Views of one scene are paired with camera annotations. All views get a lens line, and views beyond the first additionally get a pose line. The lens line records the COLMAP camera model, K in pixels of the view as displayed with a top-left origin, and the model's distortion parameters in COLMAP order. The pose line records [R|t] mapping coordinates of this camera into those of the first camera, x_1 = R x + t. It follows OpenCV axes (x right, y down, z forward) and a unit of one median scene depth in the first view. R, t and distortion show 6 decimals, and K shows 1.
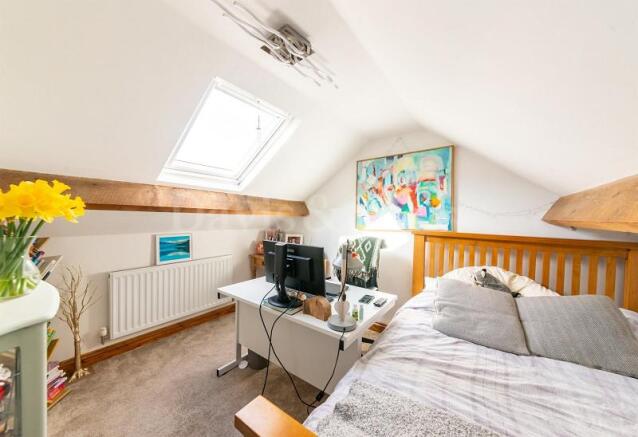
lens RADIAL K [[232.0, 0, 320.2], [0, 232.0, 219.7], [0, 0, 1]] dist [-0.012407, -0.000121]
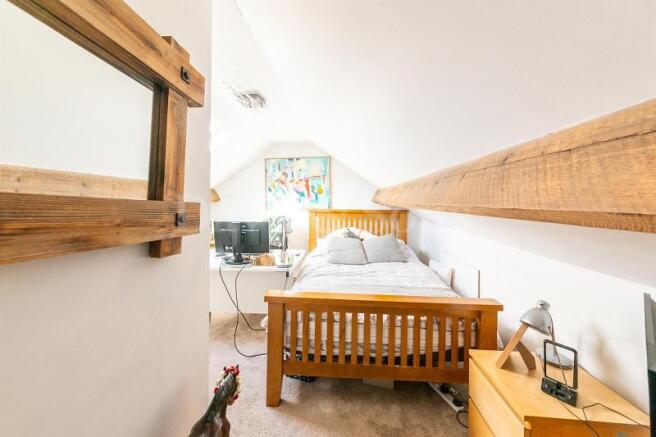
lens RADIAL K [[233.9, 0, 324.7], [0, 233.9, 195.9], [0, 0, 1]] dist [-0.002147, -0.000927]
pose [[0.851433, -0.016385, 0.524208, -0.328892], [0.028977, 0.999455, -0.015825, -0.015508], [-0.523663, 0.028664, 0.851443, -0.389474]]
